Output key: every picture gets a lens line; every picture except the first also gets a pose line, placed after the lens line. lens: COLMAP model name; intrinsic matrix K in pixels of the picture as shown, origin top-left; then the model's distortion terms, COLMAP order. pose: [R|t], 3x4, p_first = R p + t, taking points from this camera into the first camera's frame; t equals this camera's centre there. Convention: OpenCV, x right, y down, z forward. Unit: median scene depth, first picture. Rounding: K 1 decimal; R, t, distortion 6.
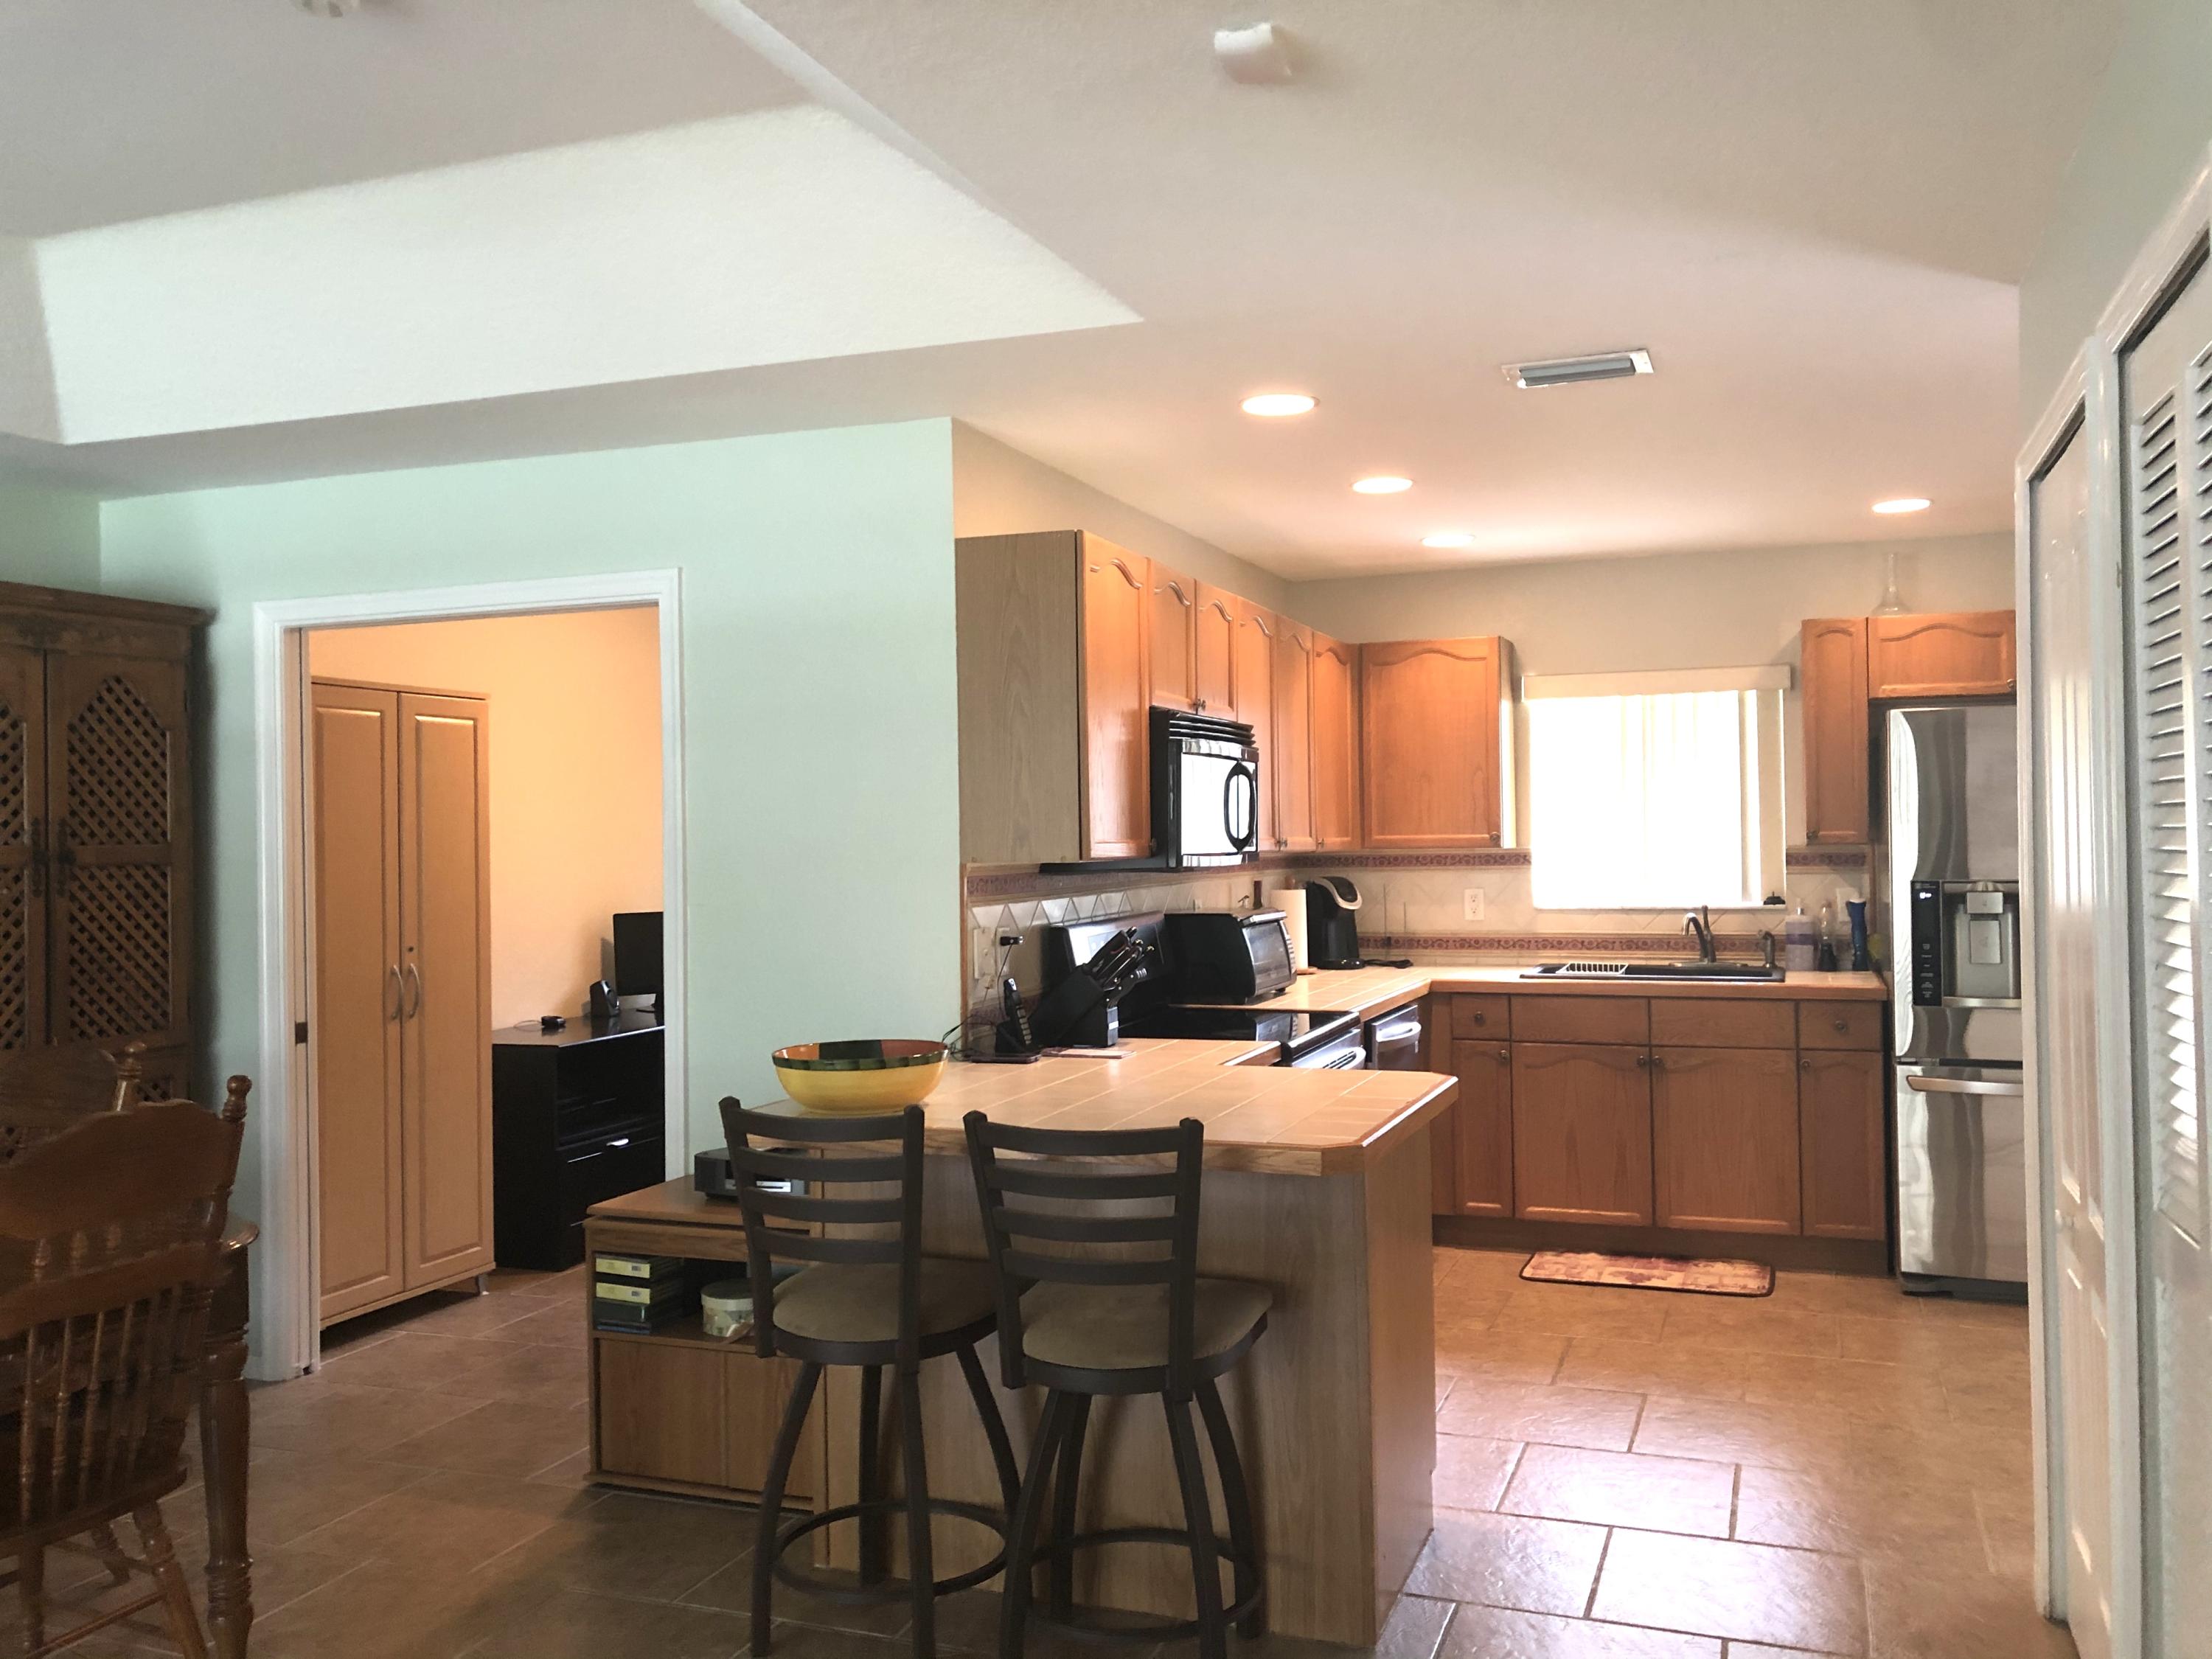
lens RADIAL K [[1776.8, 0, 1106.0], [0, 1776.8, 829.5], [0, 0, 1]] dist [0.000300, 0.000985]
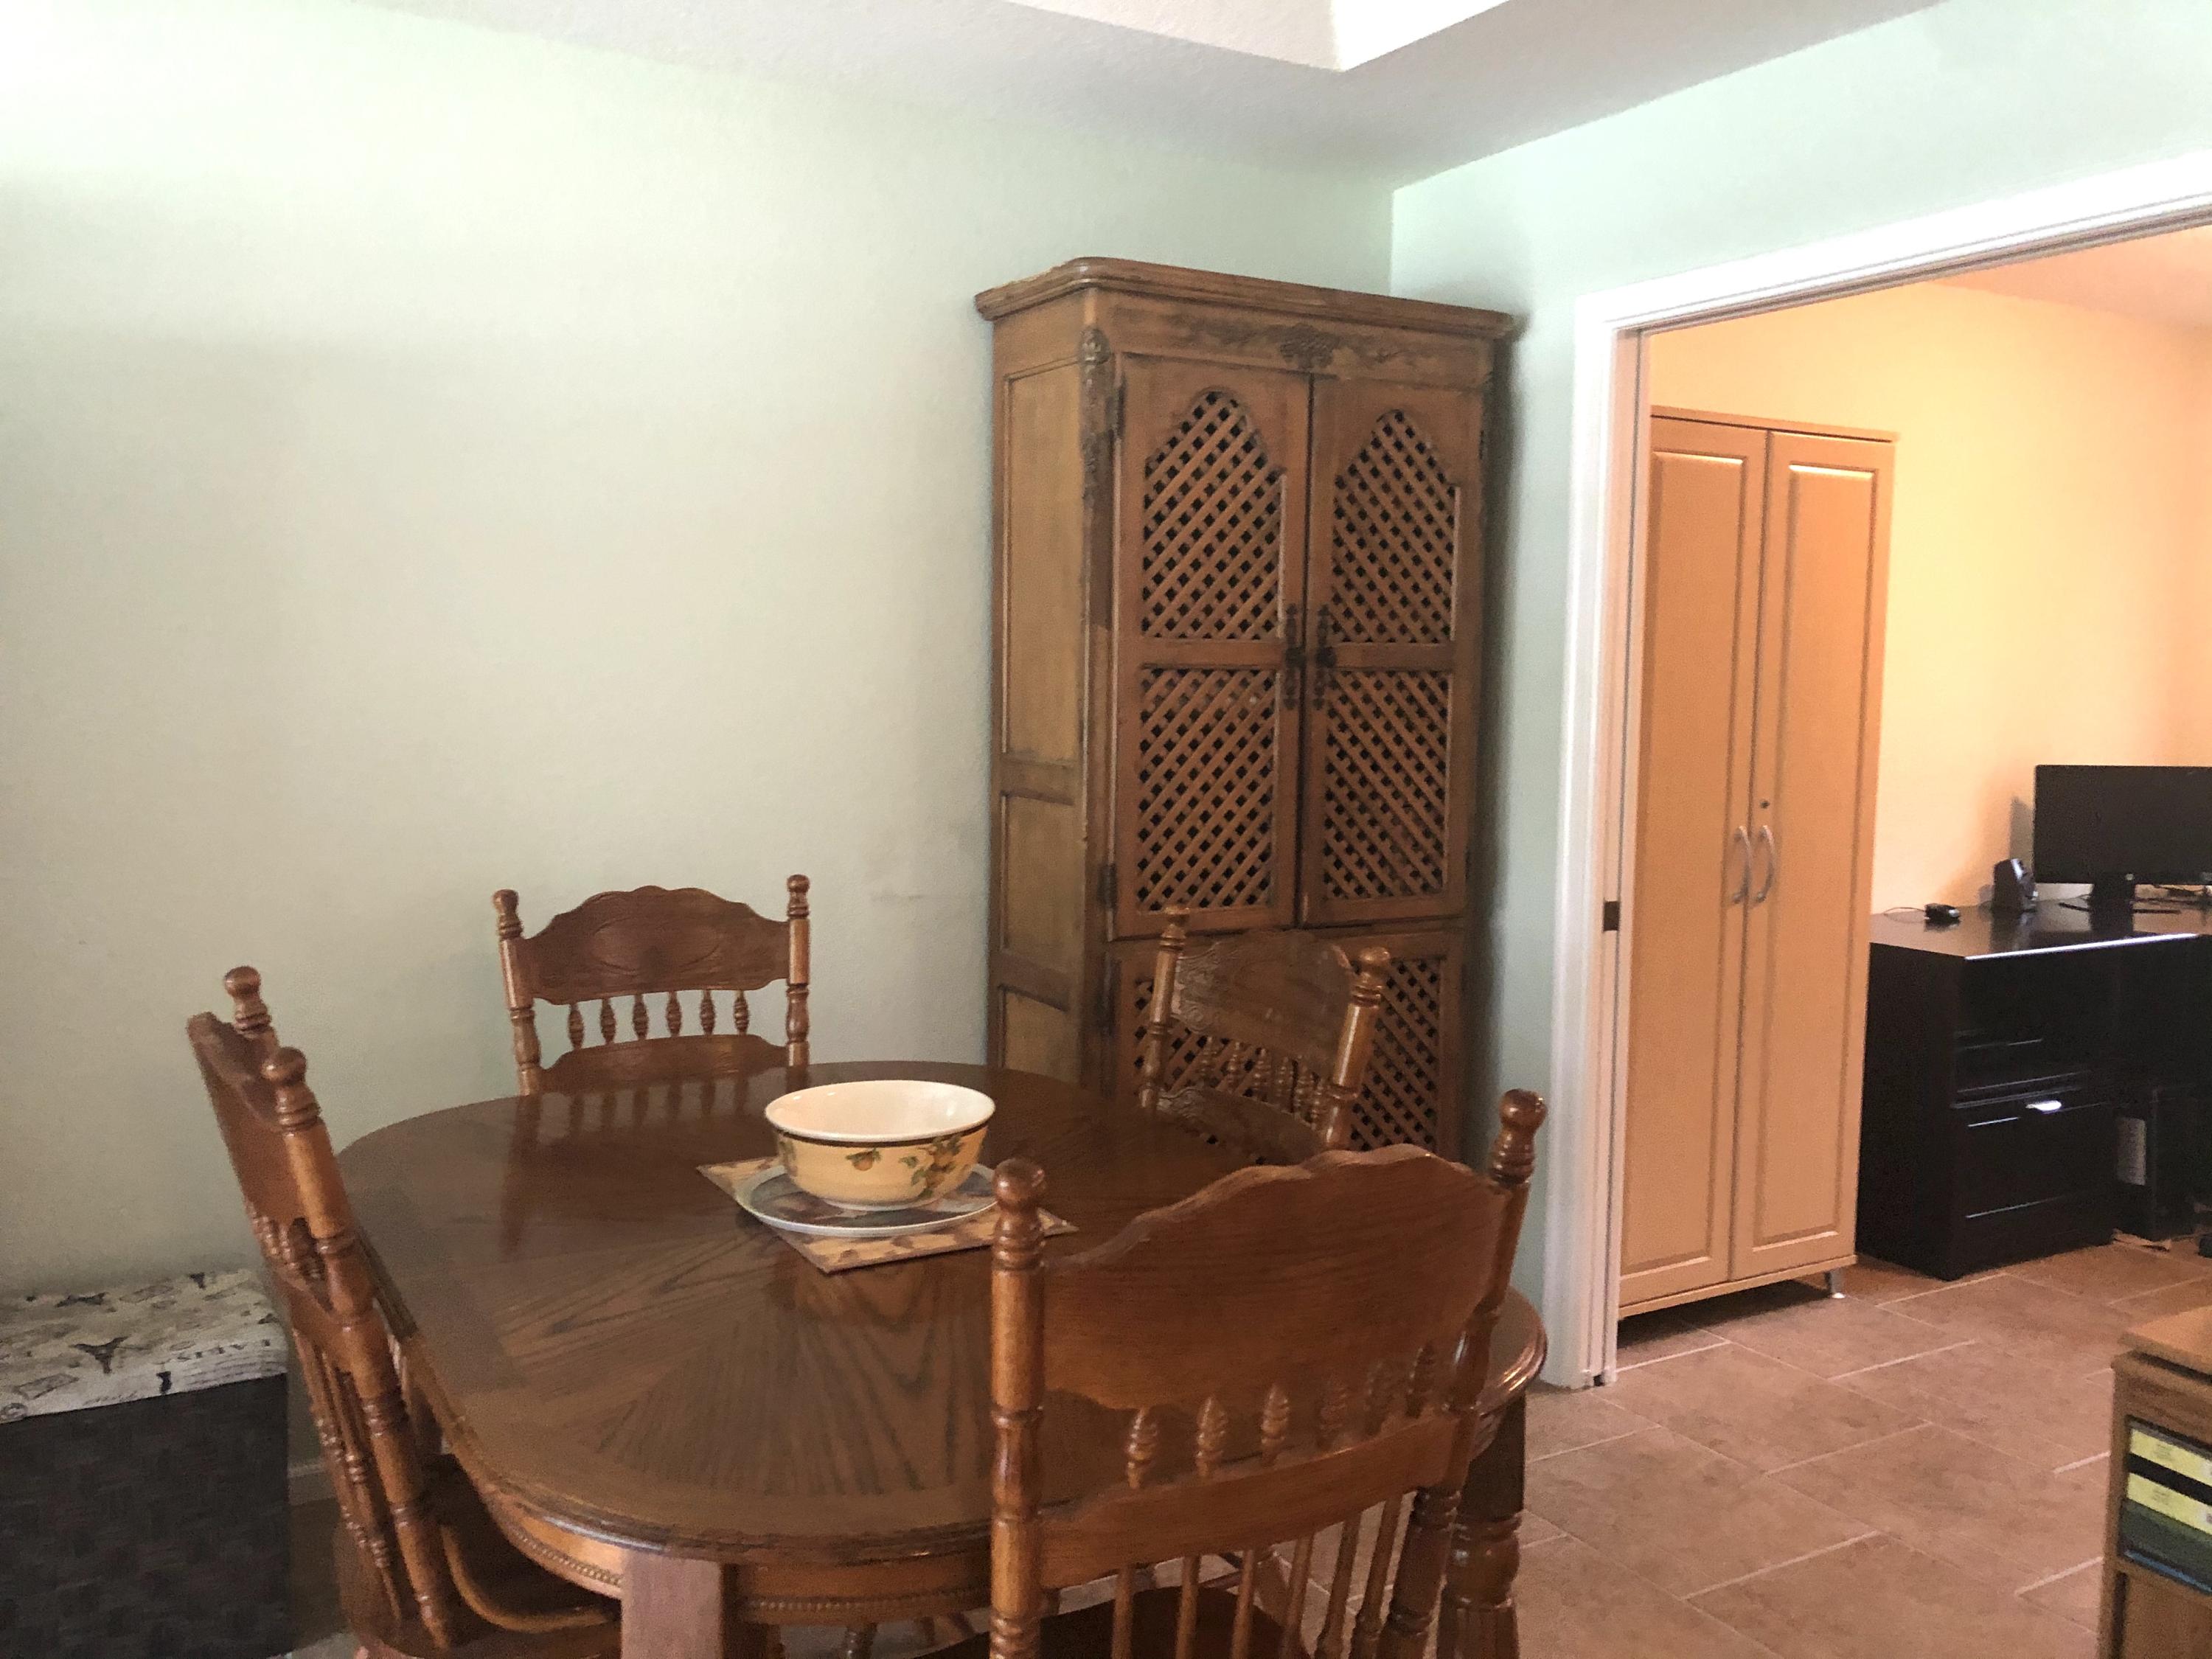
lens RADIAL K [[1769.9, 0, 1105.5], [0, 1769.9, 819.7], [0, 0, 1]] dist [0.121402, -0.190579]
pose [[0.770618, 0.078511, -0.632443, -0.169418], [-0.021542, 0.995025, 0.097273, 0.012344], [0.636934, -0.061337, 0.768475, 0.344507]]
